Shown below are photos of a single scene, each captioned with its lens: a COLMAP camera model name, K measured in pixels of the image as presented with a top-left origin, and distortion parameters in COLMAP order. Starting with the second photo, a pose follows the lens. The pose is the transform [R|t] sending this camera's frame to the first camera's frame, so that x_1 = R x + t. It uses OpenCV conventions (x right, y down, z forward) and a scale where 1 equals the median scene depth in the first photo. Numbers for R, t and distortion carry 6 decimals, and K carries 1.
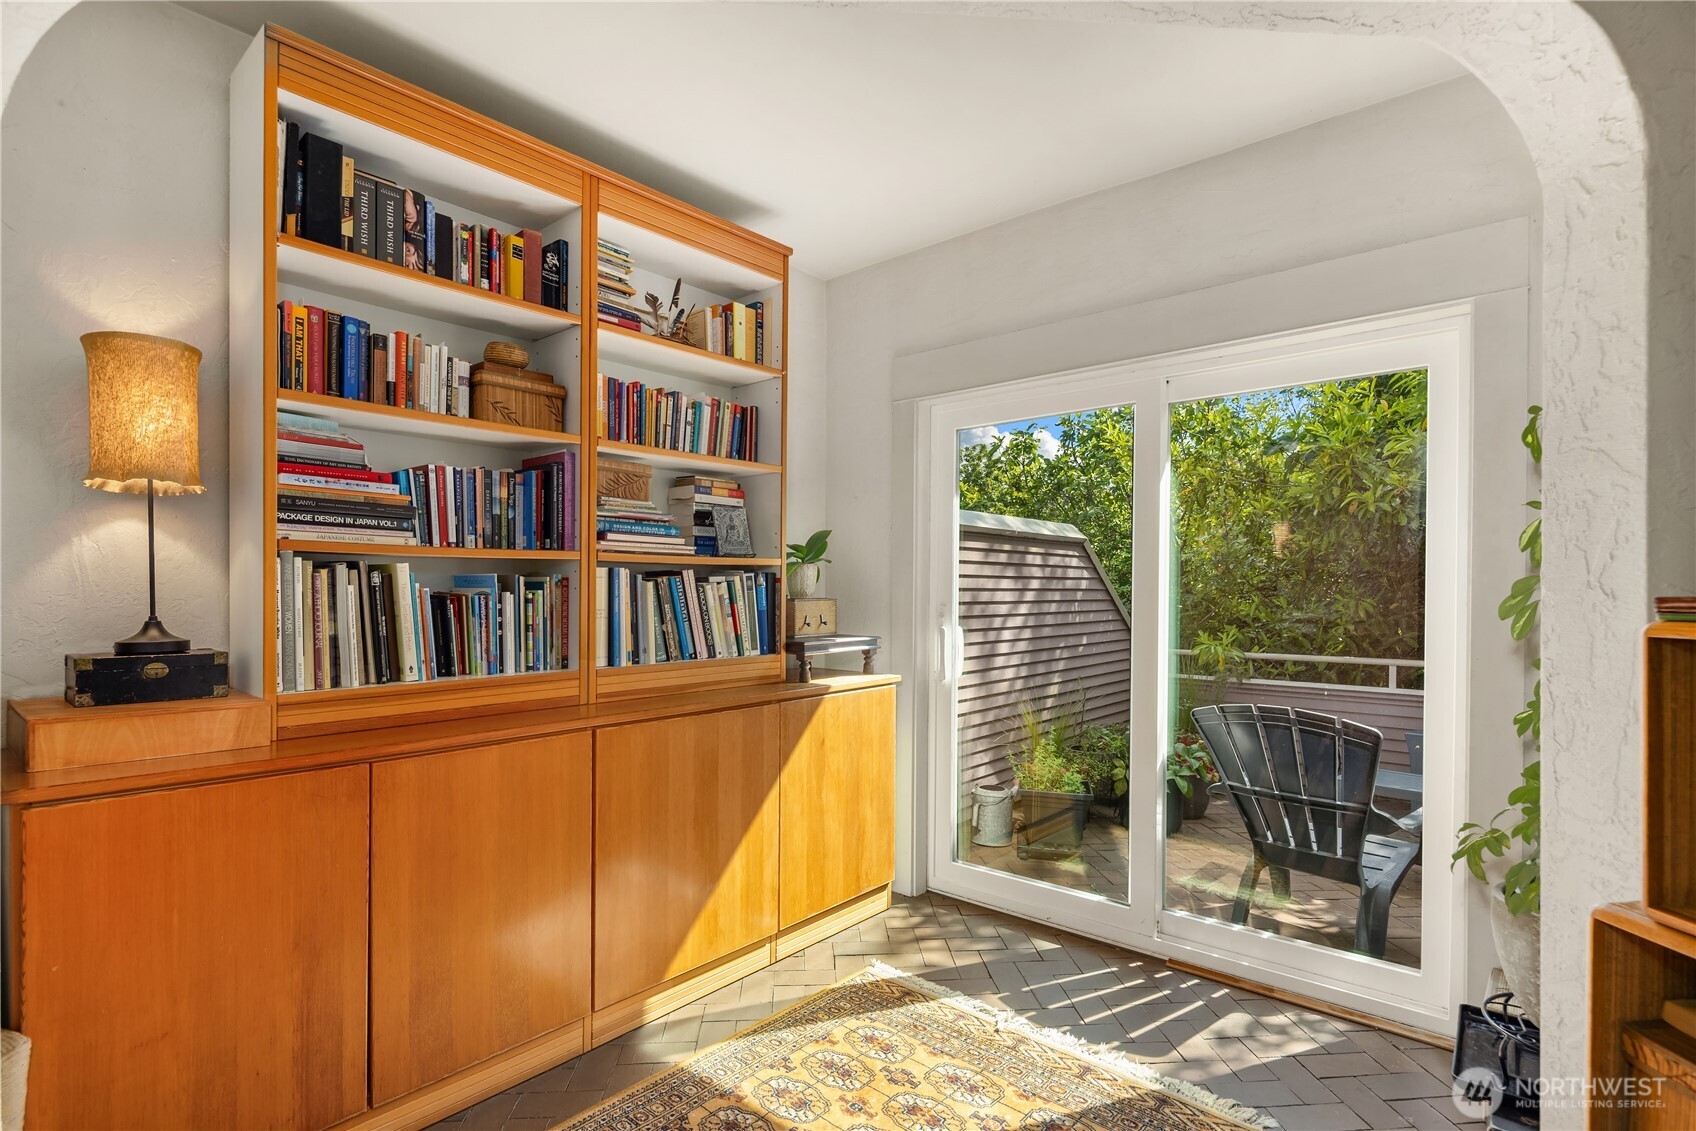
lens RADIAL K [[826.8, 0, 850.7], [0, 826.8, 585.7], [0, 0, 1]] dist [0.010483, -0.007162]
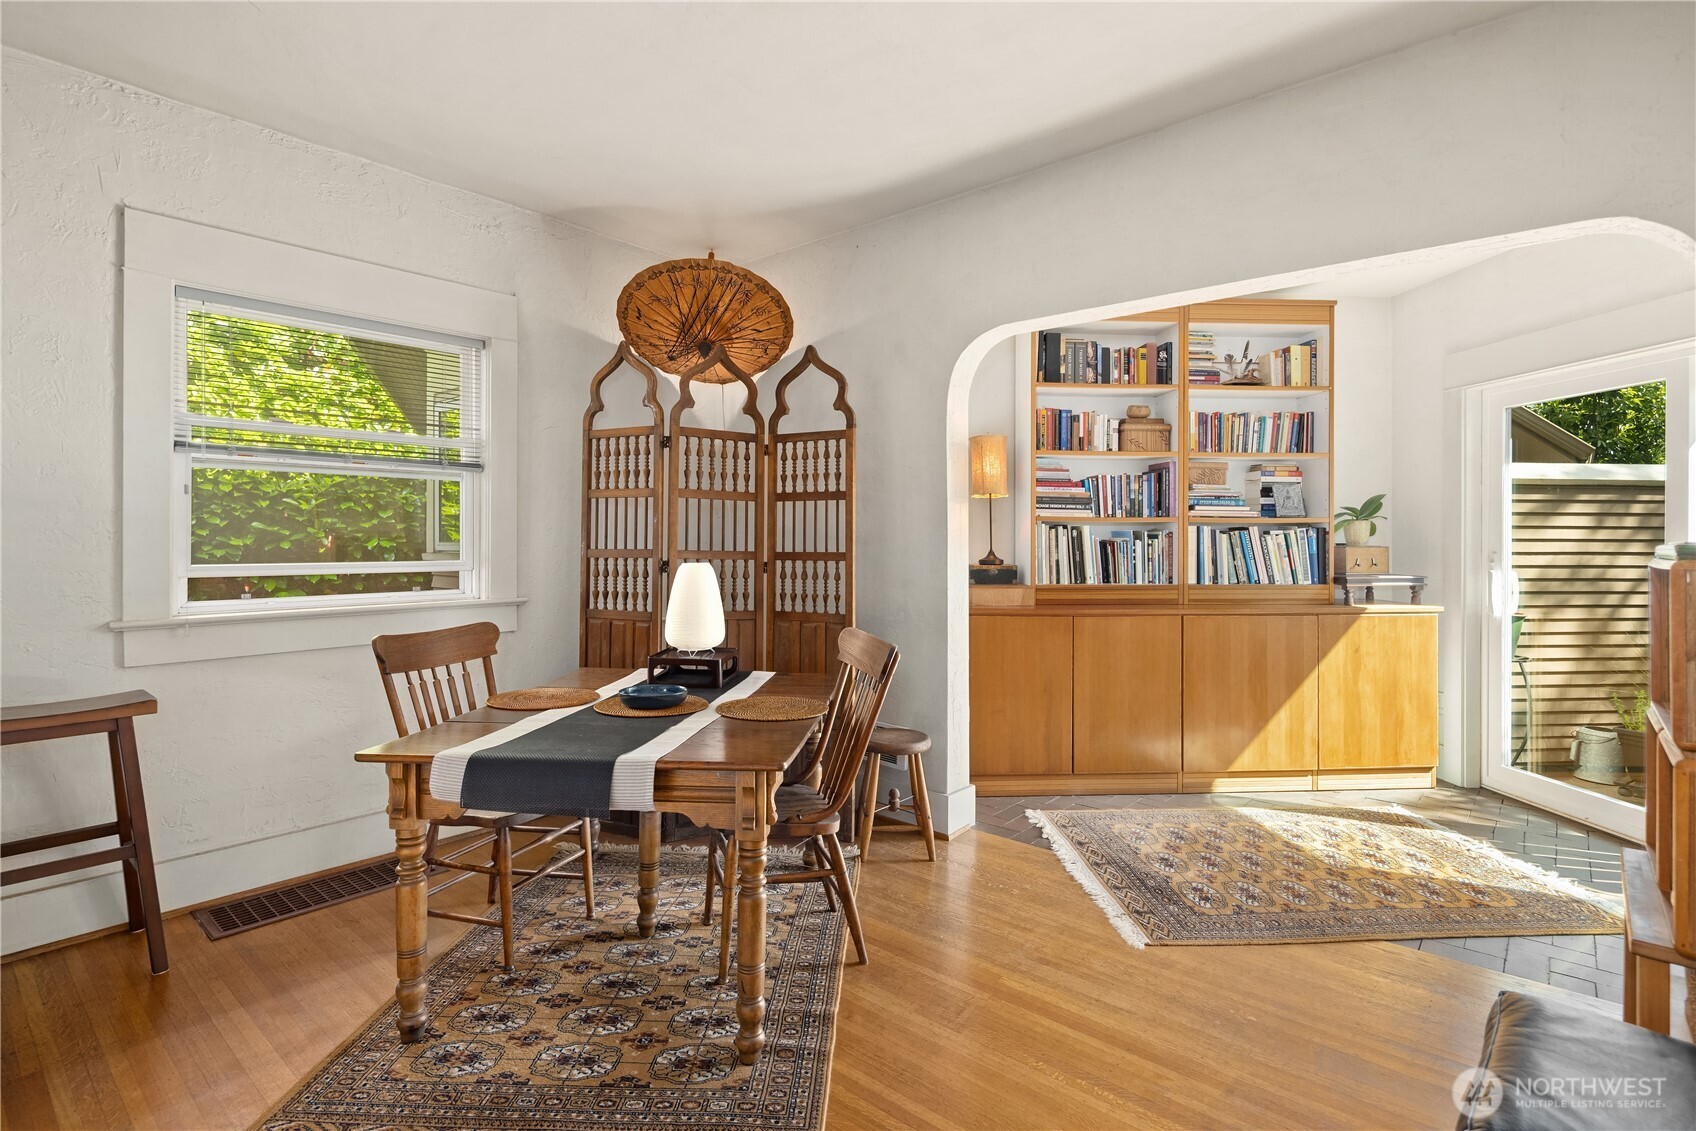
lens RADIAL K [[826.8, 0, 849.6], [0, 826.8, 533.3], [0, 0, 1]] dist [0.010483, -0.007162]
pose [[0.710704, -0.002266, -0.703487, 0.401904], [-0.000555, 0.999993, -0.003782, -0.000216], [0.703491, 0.003079, 0.710698, -0.720479]]
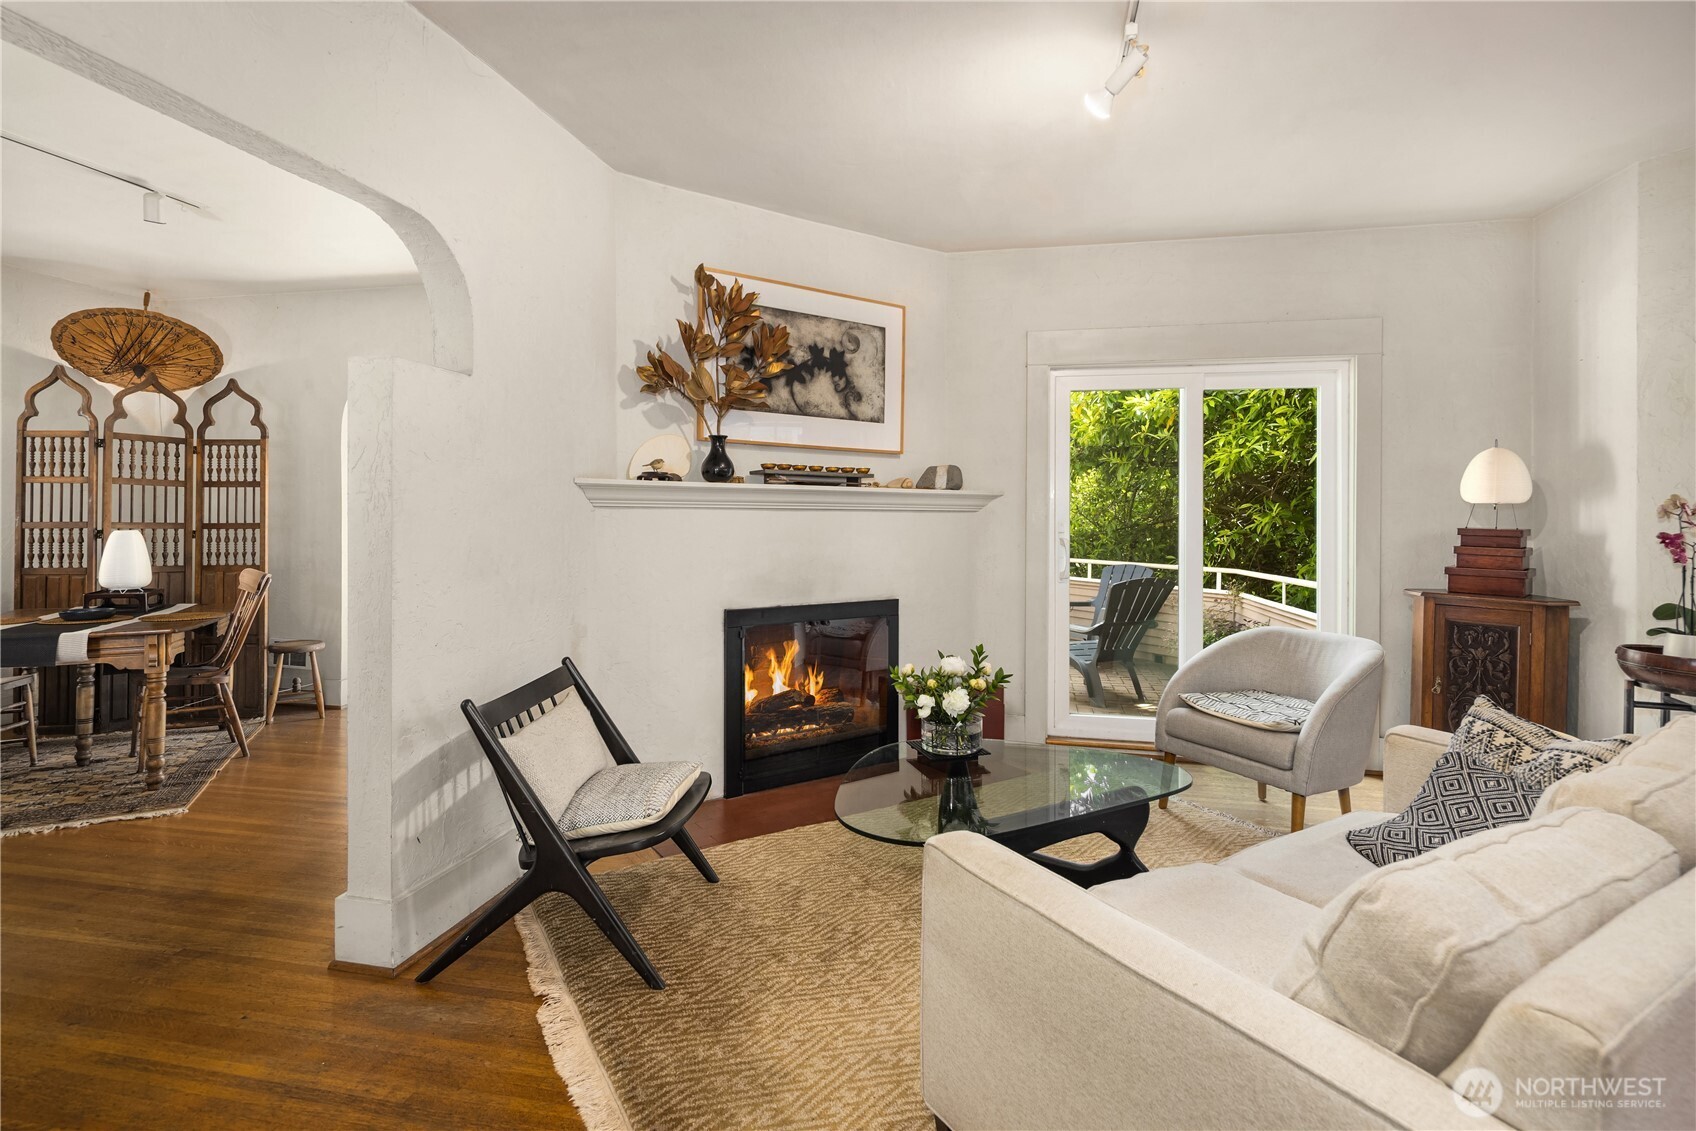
lens RADIAL K [[826.8, 0, 842.6], [0, 826.8, 512.8], [0, 0, 1]] dist [0.010483, -0.007162]
pose [[0.961161, -0.000835, -0.275985, 1.345994], [0.000911, 1.000000, 0.000149, 0.002664], [0.275985, -0.000395, 0.961162, -1.297067]]
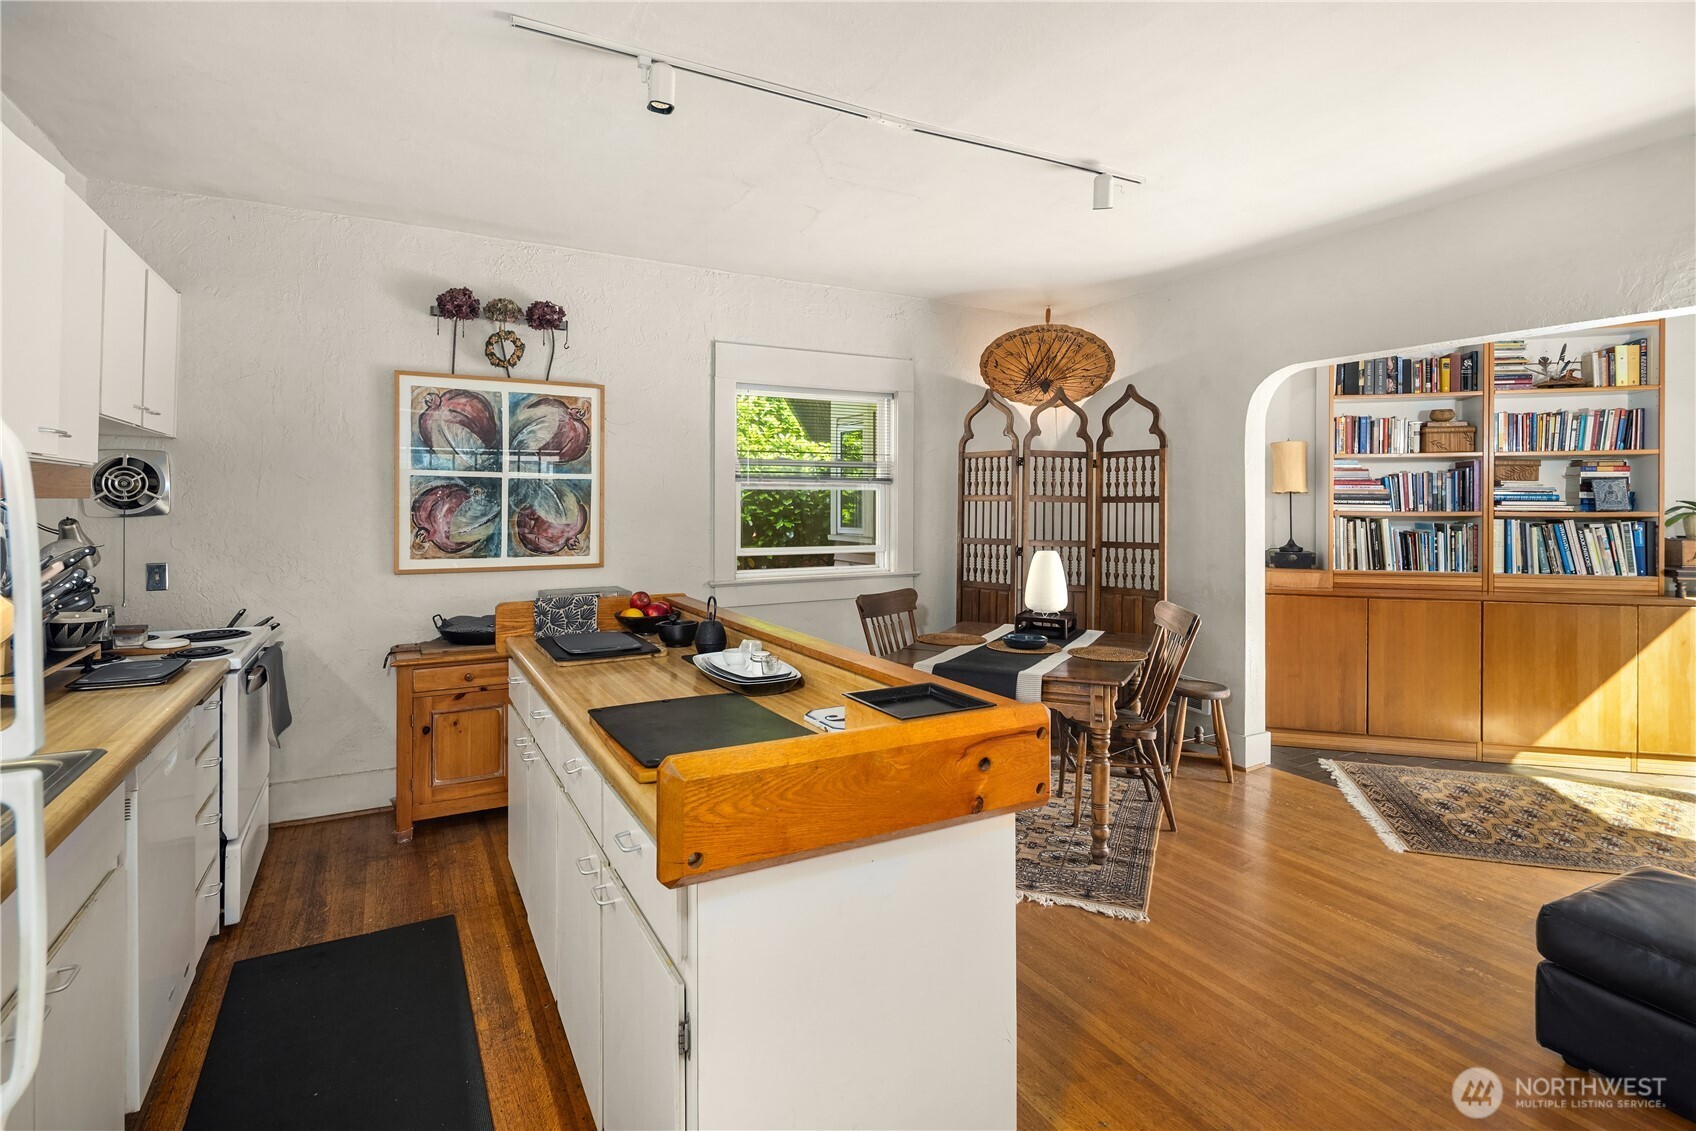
lens RADIAL K [[826.8, 0, 855.8], [0, 826.8, 511.1], [0, 0, 1]] dist [0.010483, -0.007162]
pose [[0.427535, 0.006811, -0.903973, 0.767346], [0.001117, 0.999967, 0.008062, -0.058027], [0.903998, -0.004456, 0.427514, -1.105410]]
